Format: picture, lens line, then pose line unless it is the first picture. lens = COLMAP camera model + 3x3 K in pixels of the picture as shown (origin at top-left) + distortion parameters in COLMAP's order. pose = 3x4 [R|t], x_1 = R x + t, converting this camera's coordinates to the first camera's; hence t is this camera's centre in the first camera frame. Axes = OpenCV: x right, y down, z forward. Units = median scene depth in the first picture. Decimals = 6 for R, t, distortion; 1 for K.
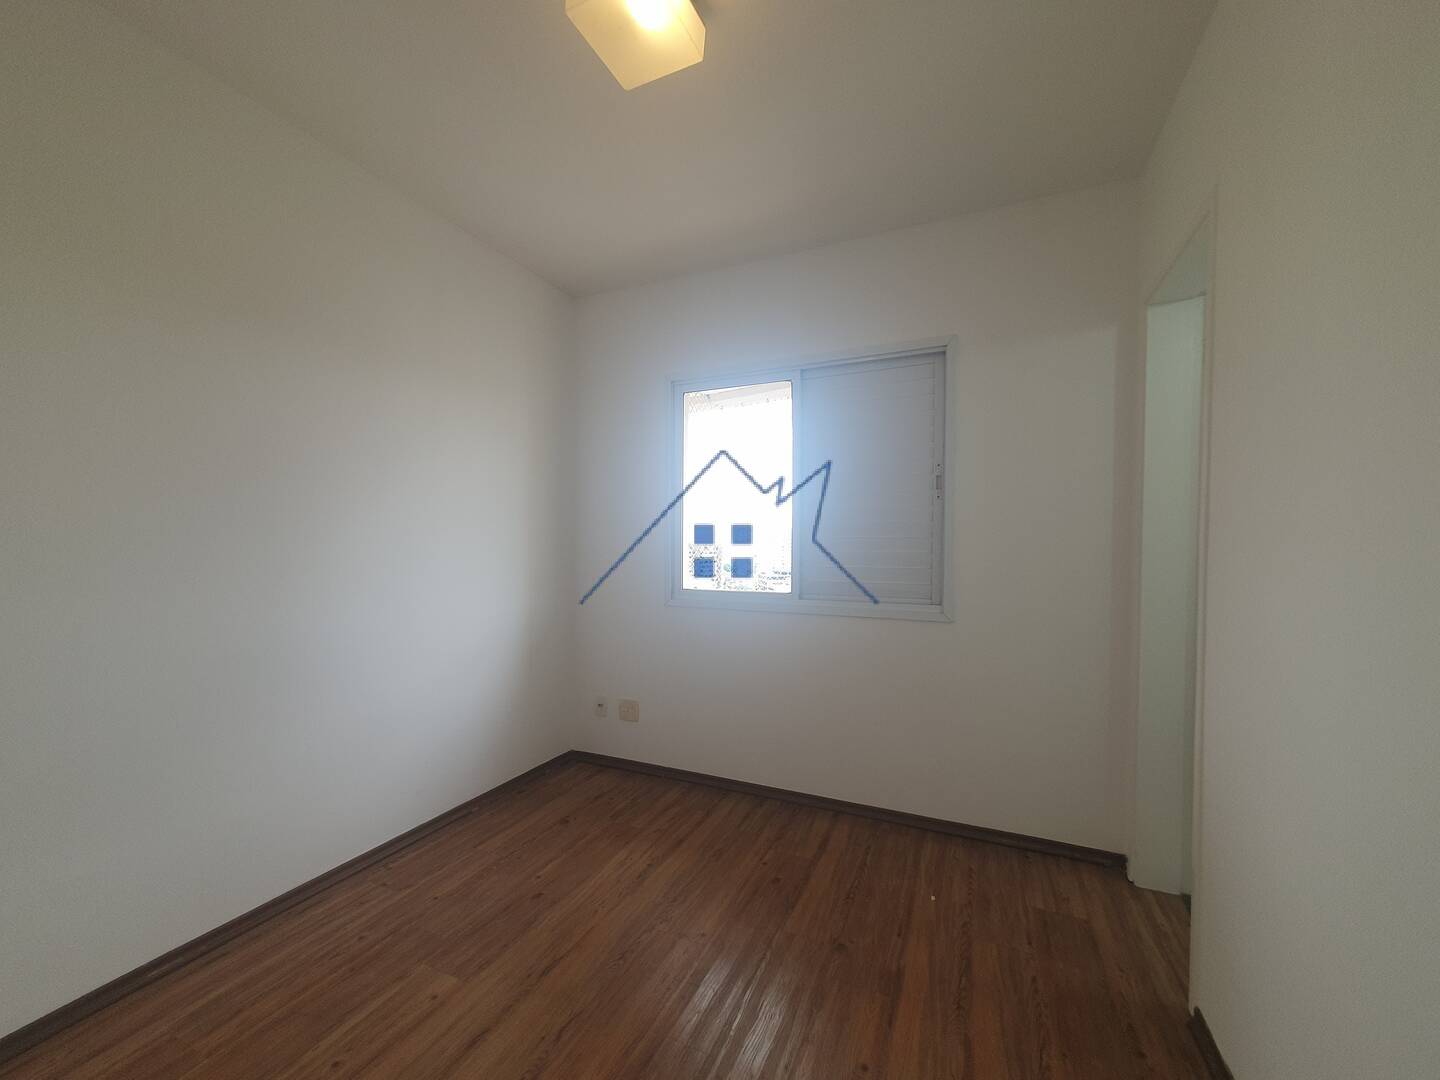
lens RADIAL K [[566.8, 0, 725.0], [0, 566.8, 554.7], [0, 0, 1]] dist [0.008882, 0.000533]
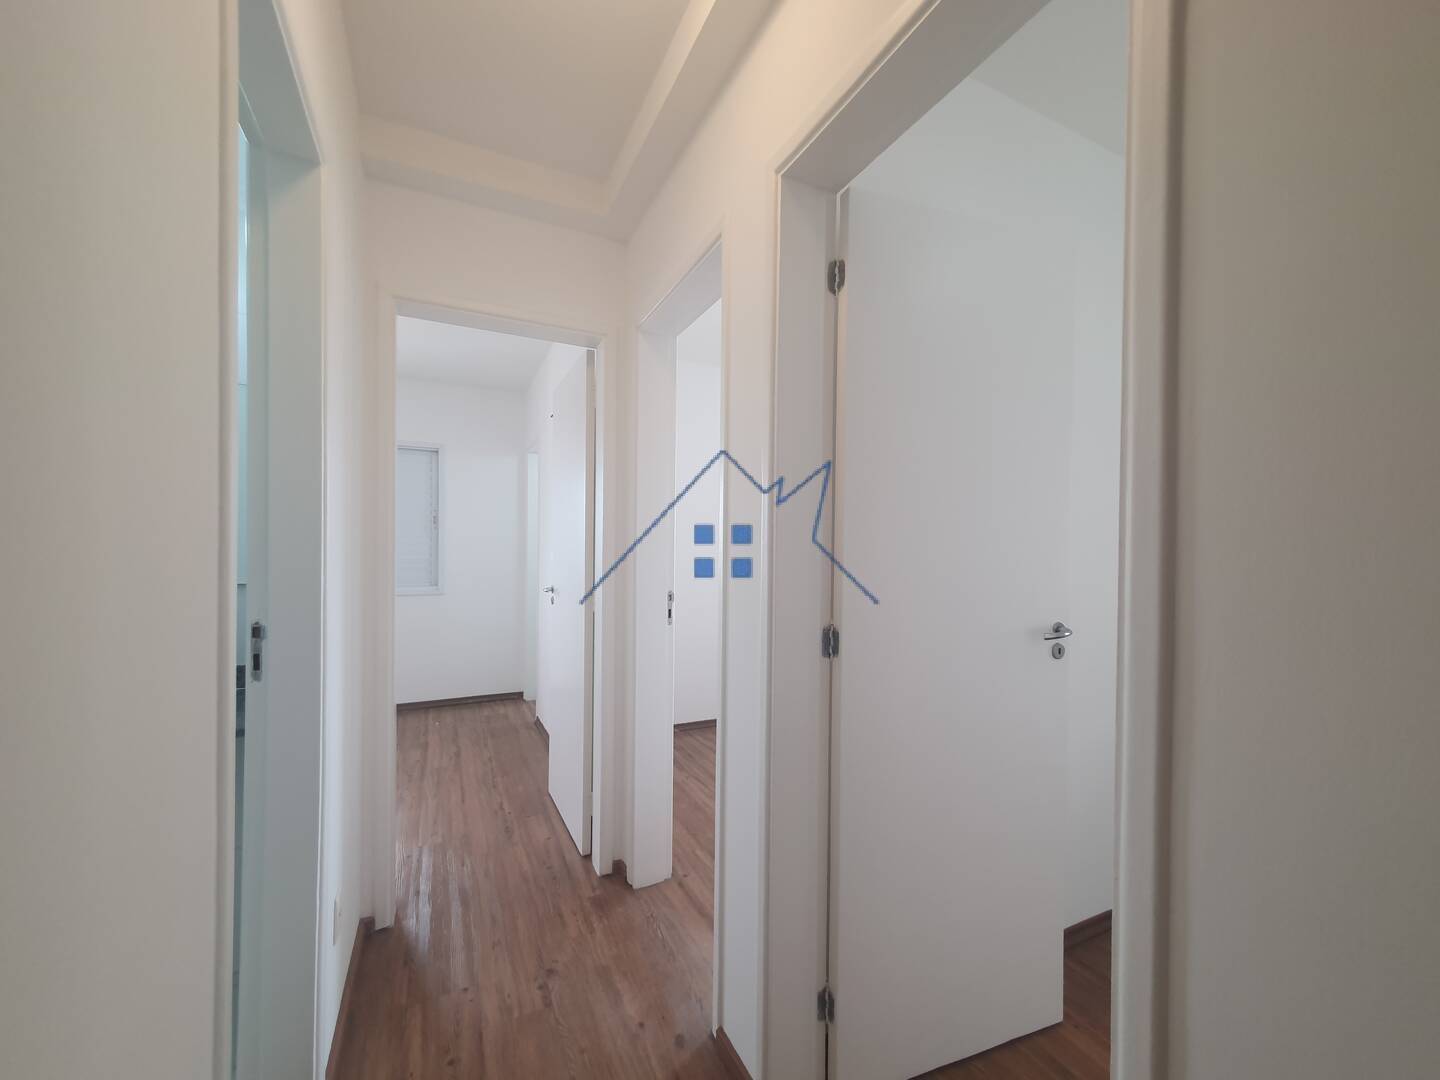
lens RADIAL K [[566.8, 0, 725.0], [0, 566.8, 554.7], [0, 0, 1]] dist [0.008882, 0.000533]
pose [[0.632125, -0.003771, 0.774857, -0.477659], [0.013671, 0.999887, -0.006286, 0.012135], [-0.774746, 0.014566, 0.632105, -0.938534]]
